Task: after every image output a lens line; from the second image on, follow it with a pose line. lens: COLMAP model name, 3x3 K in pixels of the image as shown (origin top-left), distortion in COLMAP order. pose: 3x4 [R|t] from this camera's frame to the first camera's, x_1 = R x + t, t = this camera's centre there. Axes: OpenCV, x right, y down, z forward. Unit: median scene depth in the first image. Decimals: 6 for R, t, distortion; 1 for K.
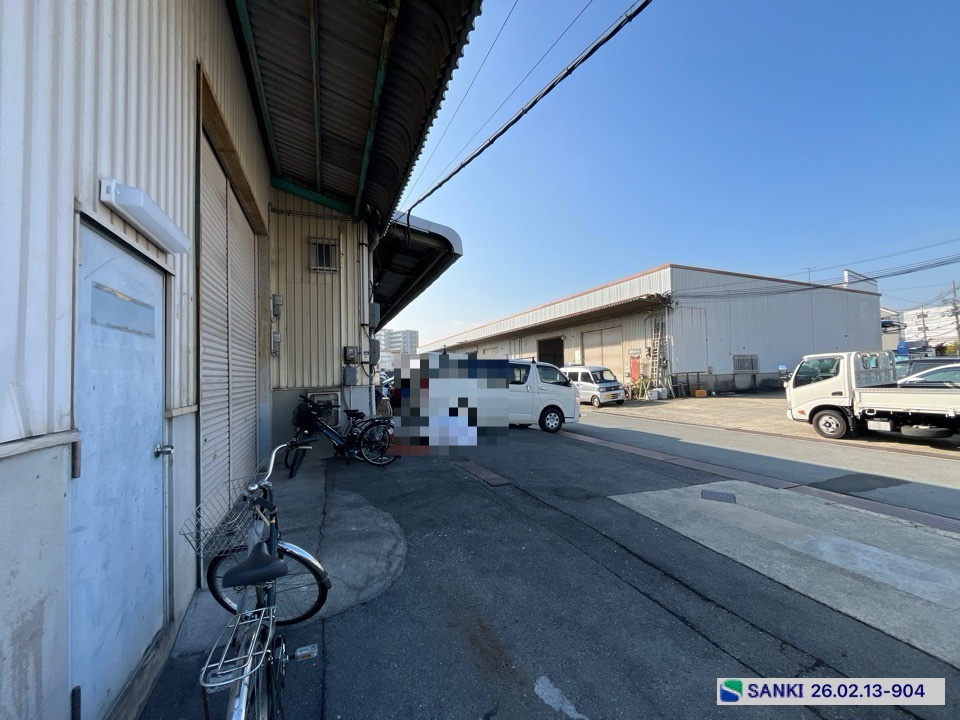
lens RADIAL K [[388.7, 0, 476.8], [0, 388.7, 360.4], [0, 0, 1]] dist [-0.003149, -0.000134]
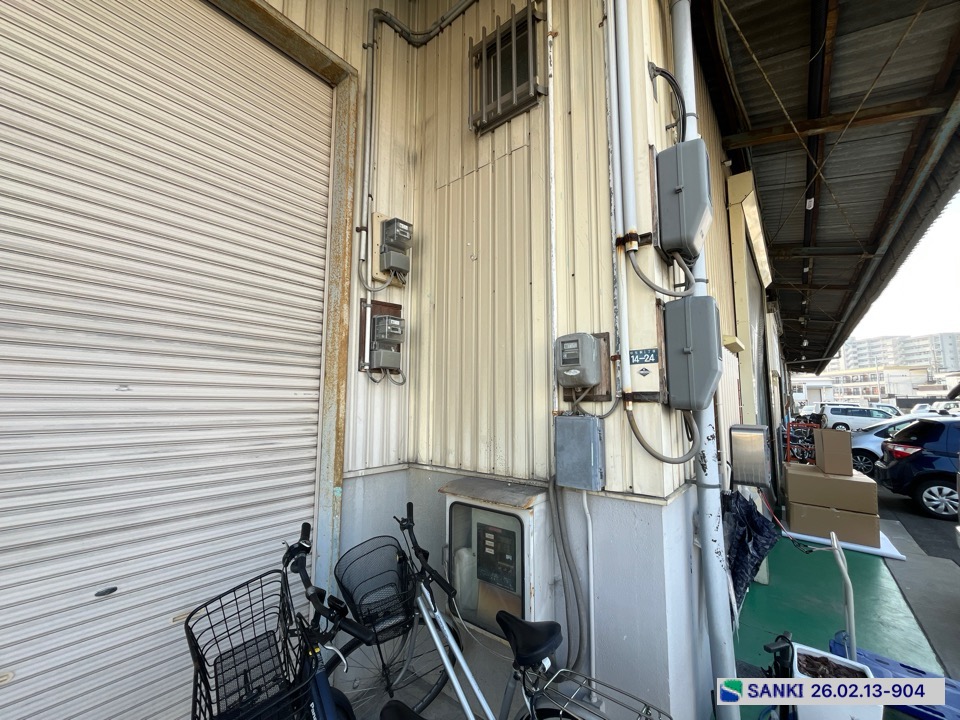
lens RADIAL K [[388.7, 0, 476.8], [0, 388.7, 360.4], [0, 0, 1]] dist [-0.003149, -0.000134]
pose [[0.489613, -0.068208, -0.869268, -0.136802], [0.014120, 0.997425, -0.070311, -0.001337], [0.871826, 0.022151, 0.489315, 0.832452]]
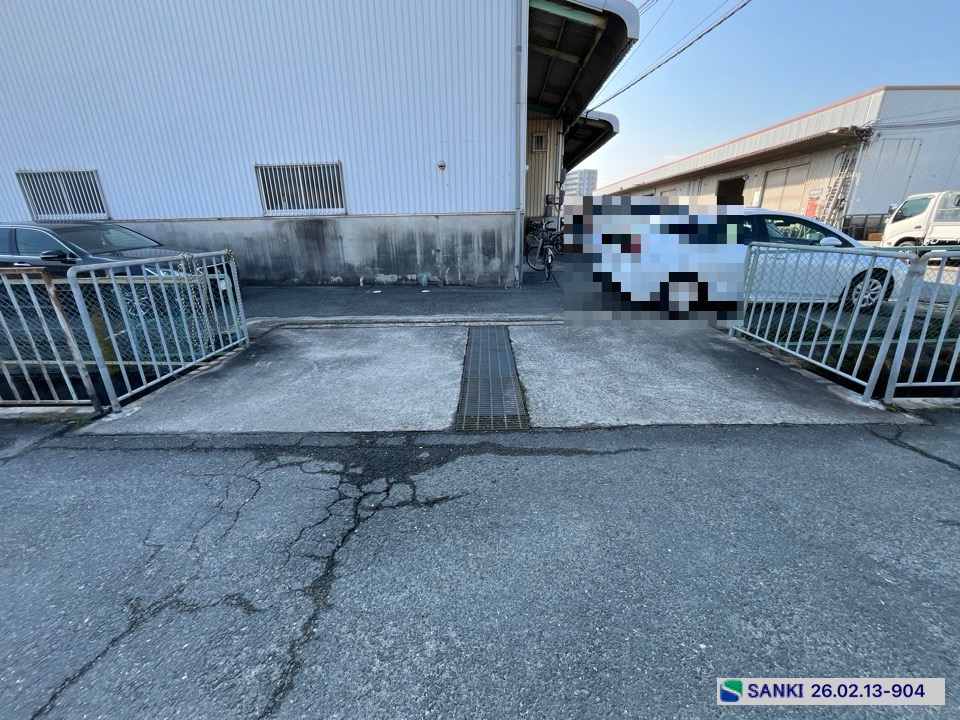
lens RADIAL K [[388.7, 0, 476.8], [0, 388.7, 360.4], [0, 0, 1]] dist [-0.003149, -0.000134]
pose [[0.911418, 0.144645, -0.385221, 0.213543], [0.008336, 0.929497, 0.368736, 0.015452], [0.411397, -0.339284, 0.845954, -1.098095]]
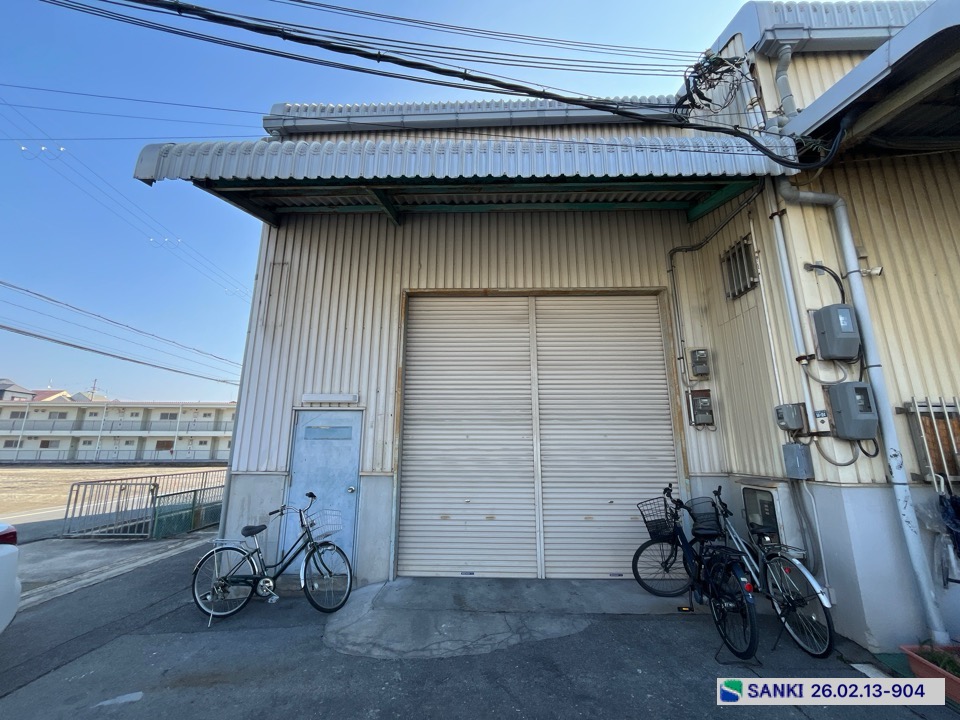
lens RADIAL K [[388.7, 0, 476.8], [0, 388.7, 360.4], [0, 0, 1]] dist [-0.003149, -0.000134]
pose [[-0.389135, -0.179084, -0.903605, 0.346484], [0.040593, 0.976634, -0.211039, 0.000570], [0.920286, -0.118803, -0.372773, 0.828065]]
